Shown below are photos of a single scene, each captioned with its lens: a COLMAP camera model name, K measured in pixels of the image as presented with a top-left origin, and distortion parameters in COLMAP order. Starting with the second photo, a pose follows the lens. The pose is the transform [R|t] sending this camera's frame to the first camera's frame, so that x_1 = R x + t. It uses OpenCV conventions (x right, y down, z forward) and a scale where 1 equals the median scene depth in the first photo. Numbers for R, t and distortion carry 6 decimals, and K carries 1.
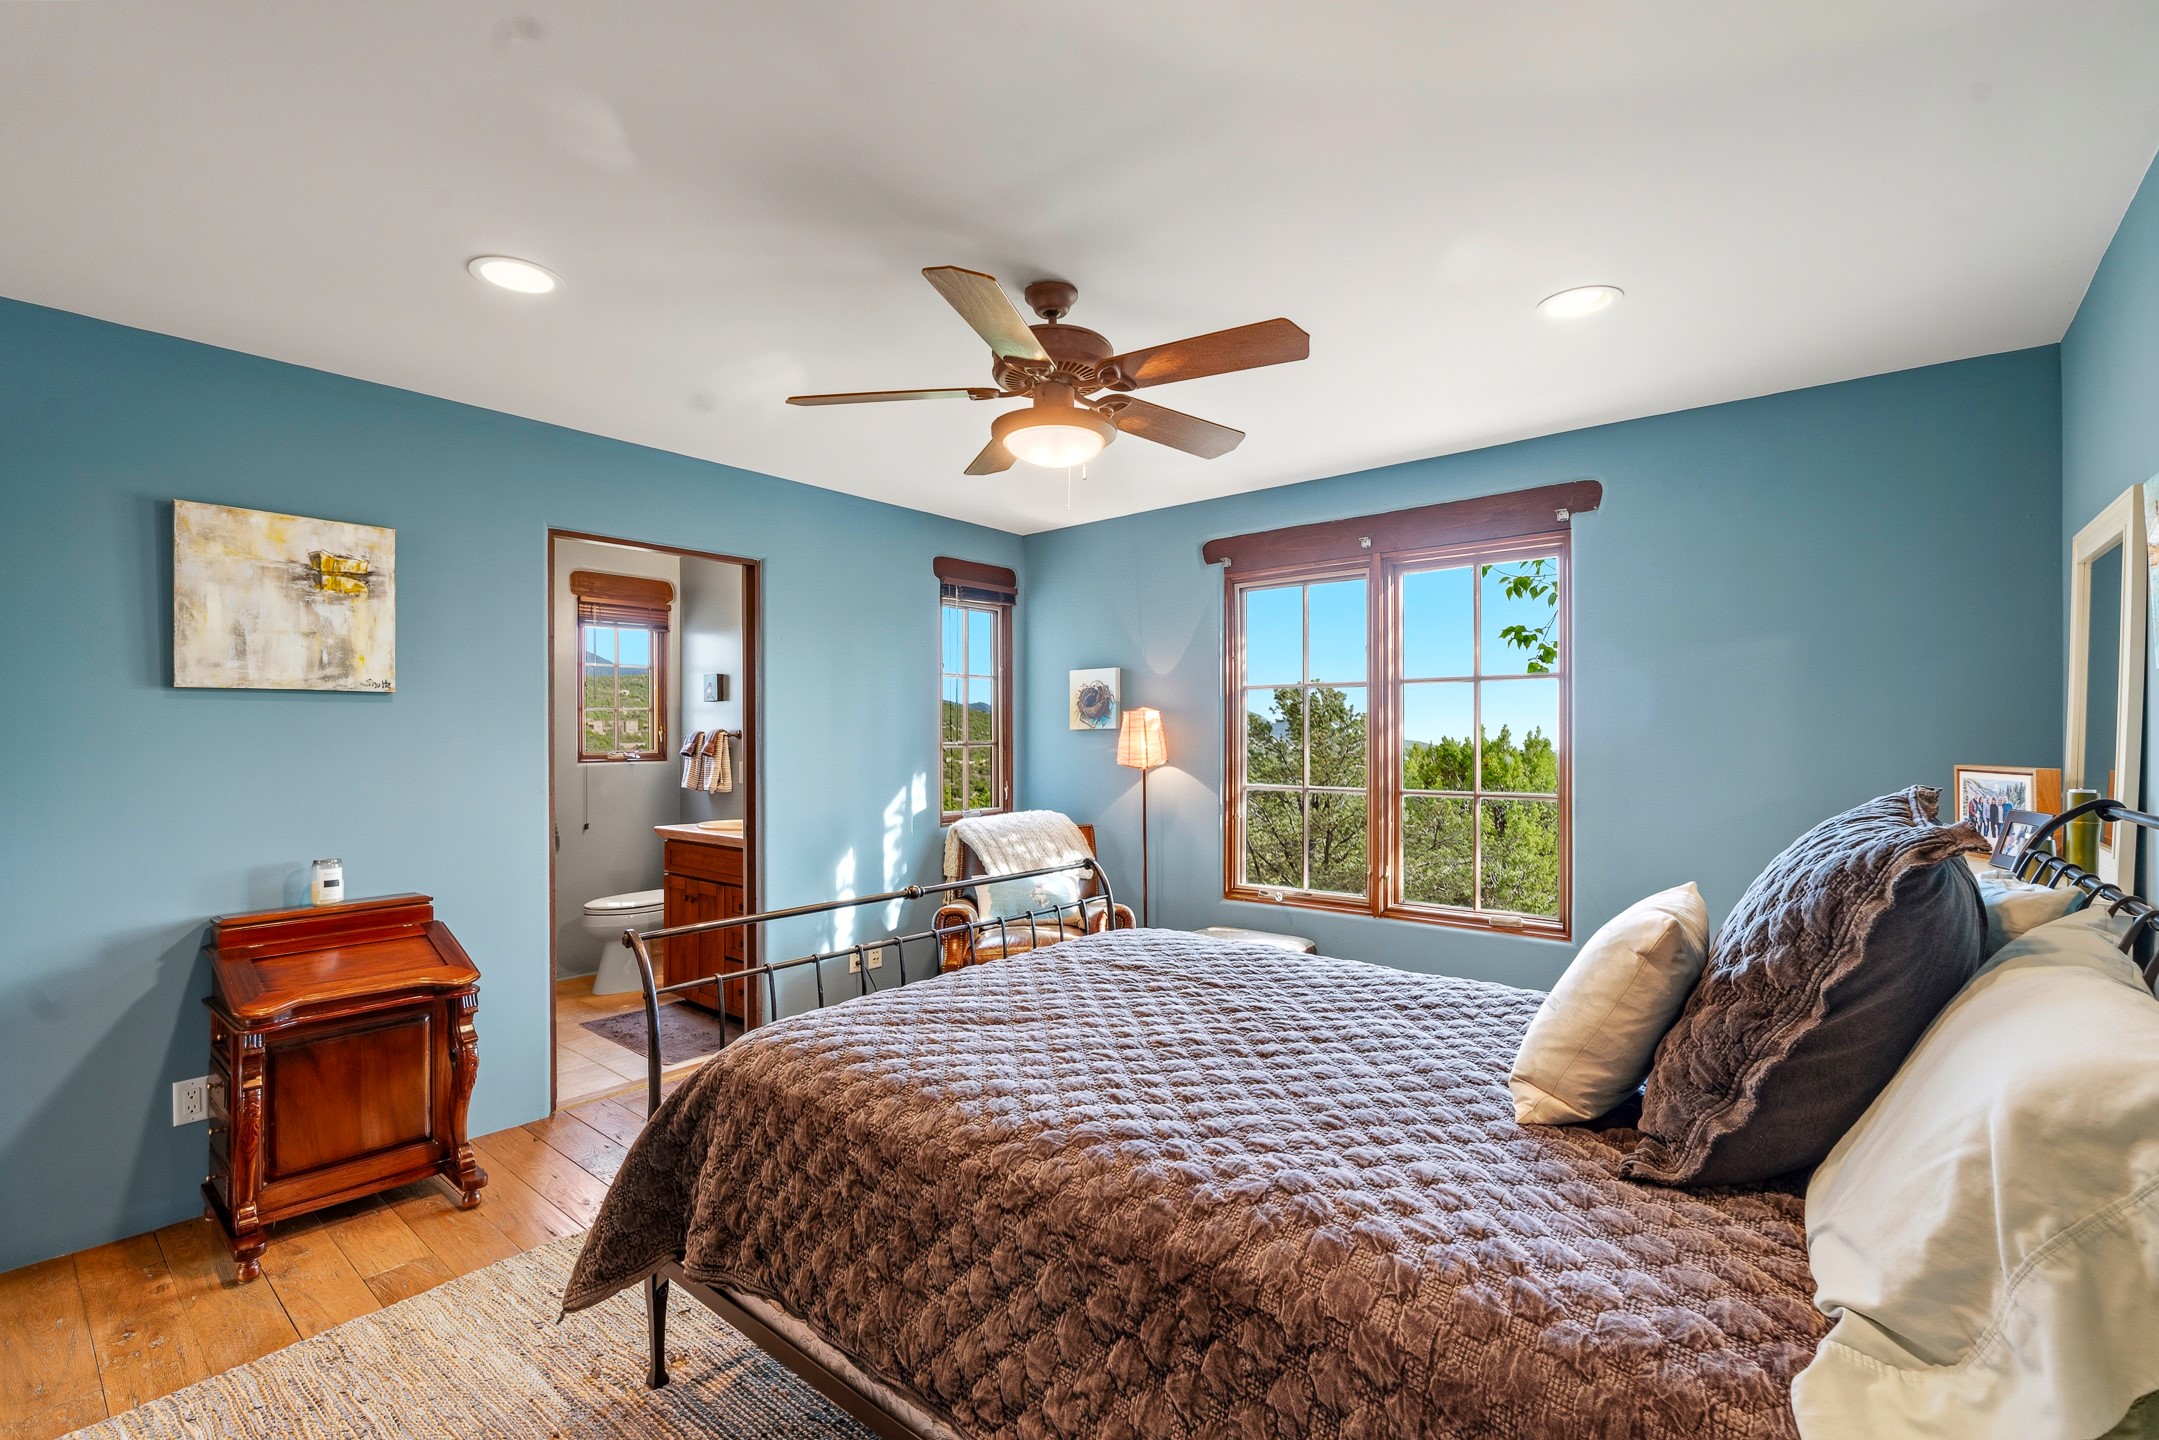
lens RADIAL K [[943.4, 0, 1067.4], [0, 943.4, 736.9], [0, 0, 1]] dist [-0.011464, 0.000683]
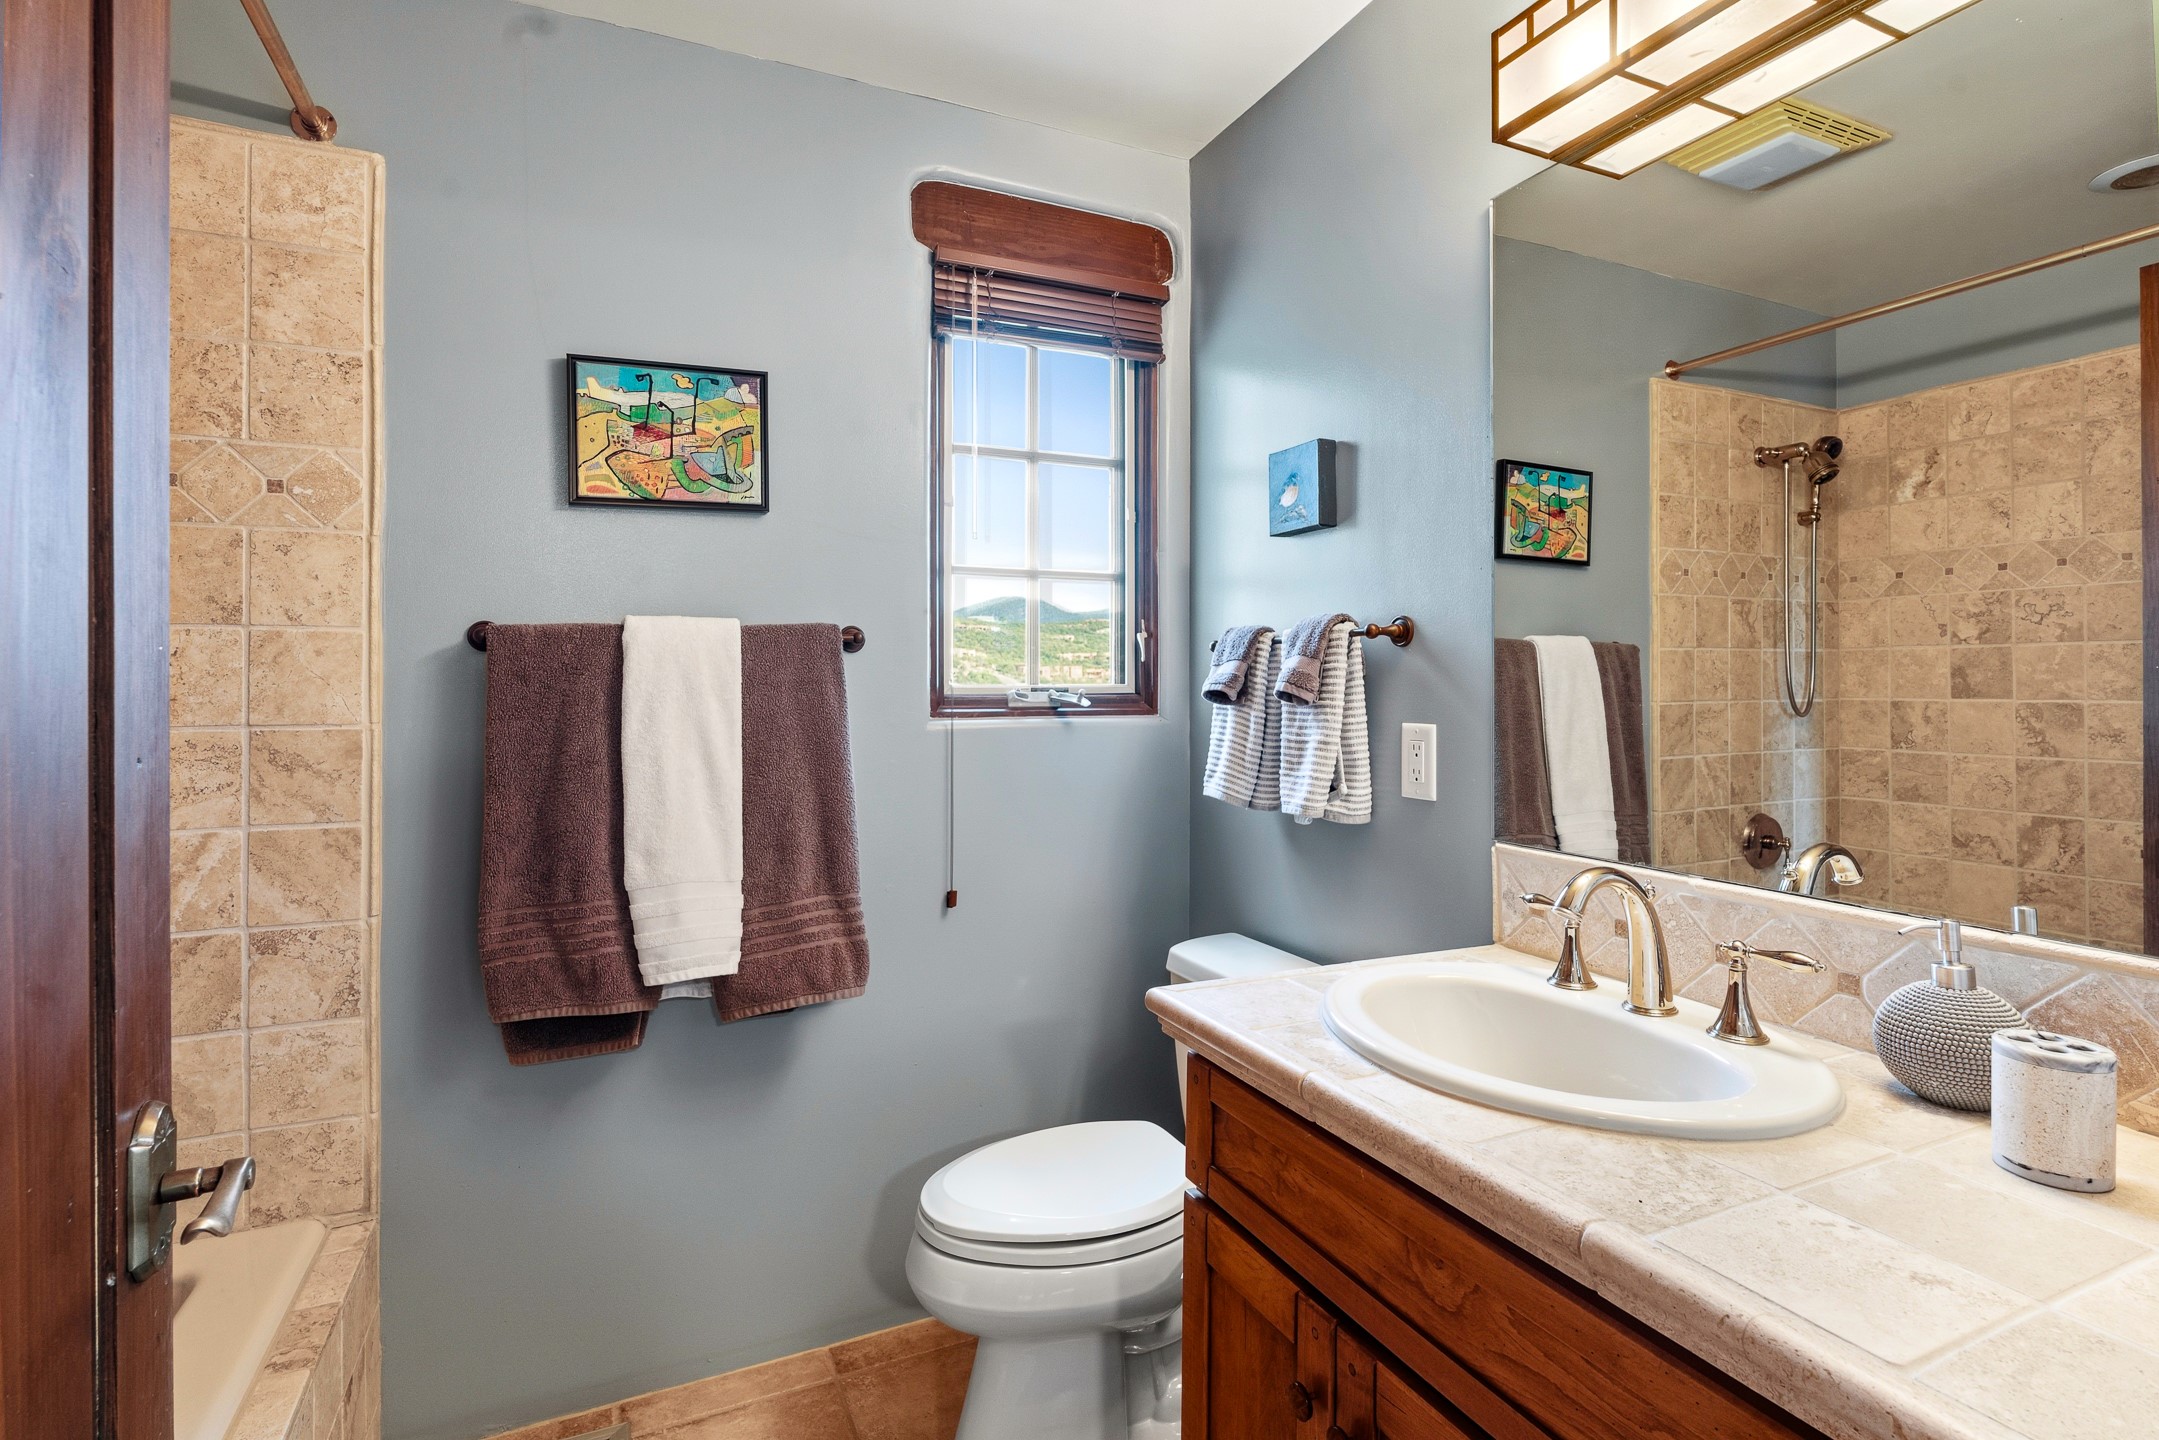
lens RADIAL K [[1011.0, 0, 1079.5], [0, 1011.0, 702.7], [0, 0, 1]] dist [0.000948, 0.000224]
pose [[0.908855, 0.009479, -0.417005, -0.304583], [-0.002488, 0.999847, 0.017305, 0.014524], [0.417105, -0.014691, 0.908740, 0.664738]]
